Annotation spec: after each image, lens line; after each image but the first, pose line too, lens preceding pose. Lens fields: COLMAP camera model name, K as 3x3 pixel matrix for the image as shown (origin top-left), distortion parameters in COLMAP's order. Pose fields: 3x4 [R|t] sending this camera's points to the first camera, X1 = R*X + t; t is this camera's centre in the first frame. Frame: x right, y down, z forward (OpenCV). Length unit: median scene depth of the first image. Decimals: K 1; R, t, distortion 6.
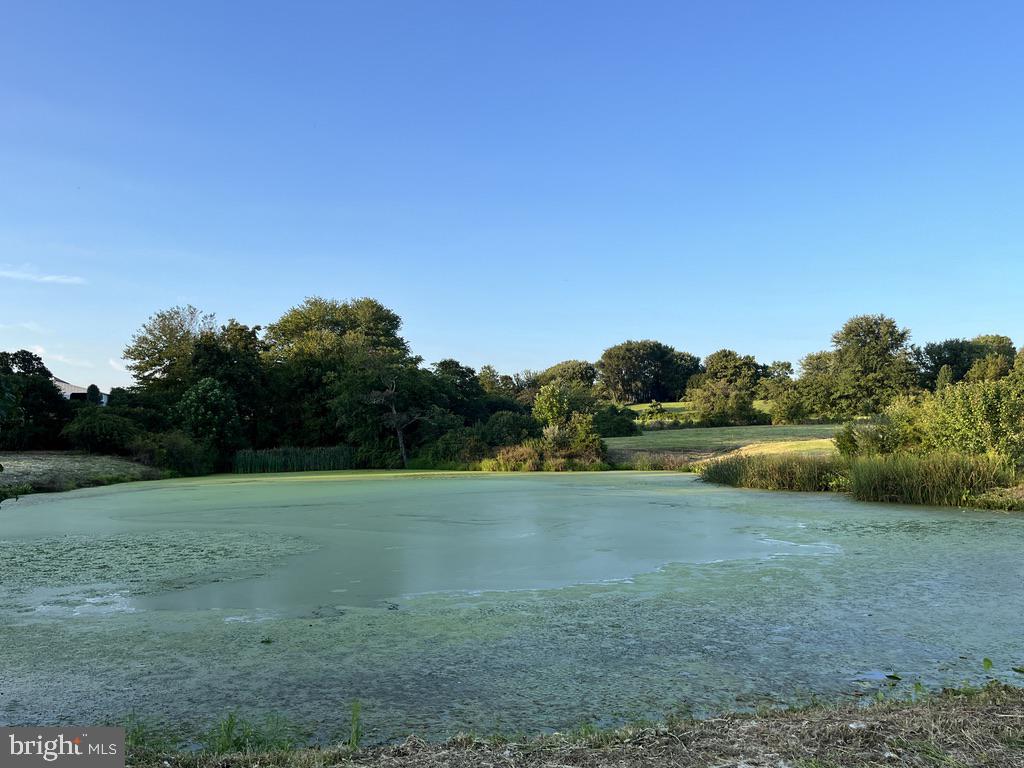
lens RADIAL K [[839.9, 0, 509.7], [0, 839.9, 384.8], [0, 0, 1]] dist [0.054589, -0.063949]
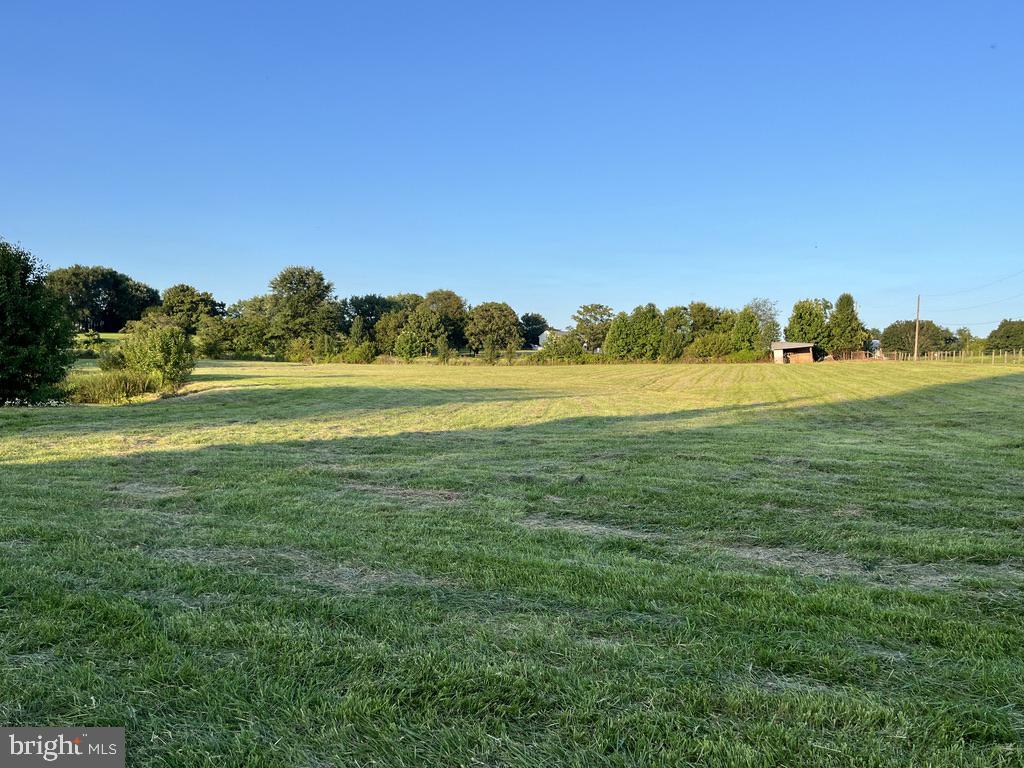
lens RADIAL K [[839.9, 0, 519.5], [0, 839.9, 387.9], [0, 0, 1]] dist [0.054589, -0.063949]
pose [[0.830805, 0.025818, 0.555964, 0.040384], [-0.068537, 0.996067, 0.056162, -0.003745], [-0.552327, -0.084764, 0.829307, -0.101588]]
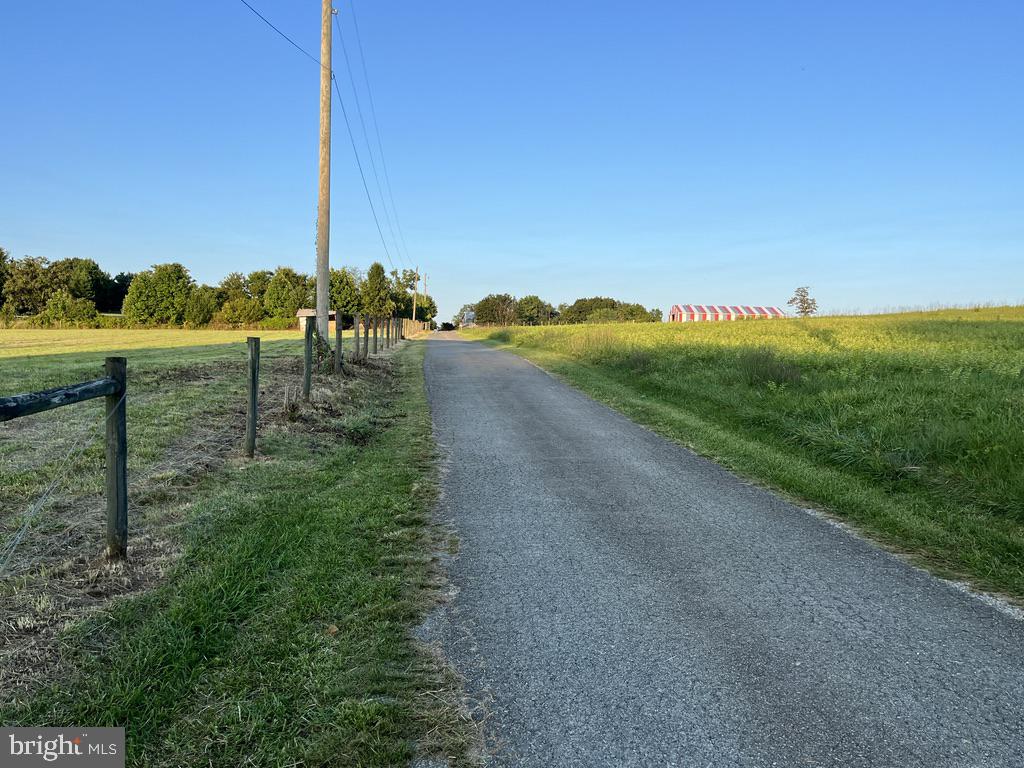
lens RADIAL K [[839.9, 0, 514.6], [0, 839.9, 387.8], [0, 0, 1]] dist [0.054589, -0.063949]
pose [[0.570350, -0.001054, 0.821401, 0.130533], [-0.088254, 0.994132, 0.062556, -0.010483], [-0.816646, -0.108171, 0.566910, -0.161603]]
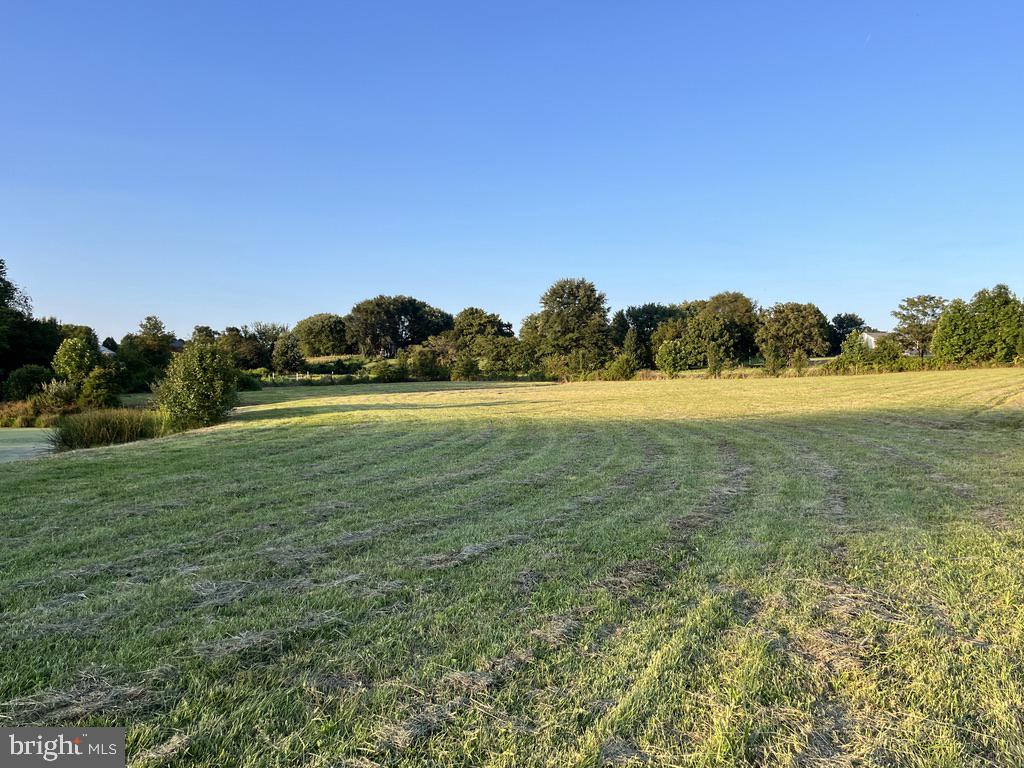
lens RADIAL K [[839.9, 0, 507.8], [0, 839.9, 383.8], [0, 0, 1]] dist [0.054589, -0.063949]
pose [[0.978313, 0.008663, 0.206950, 0.117651], [-0.019708, 0.998485, 0.051369, -0.002739], [-0.206191, -0.054334, 0.977002, -0.022770]]
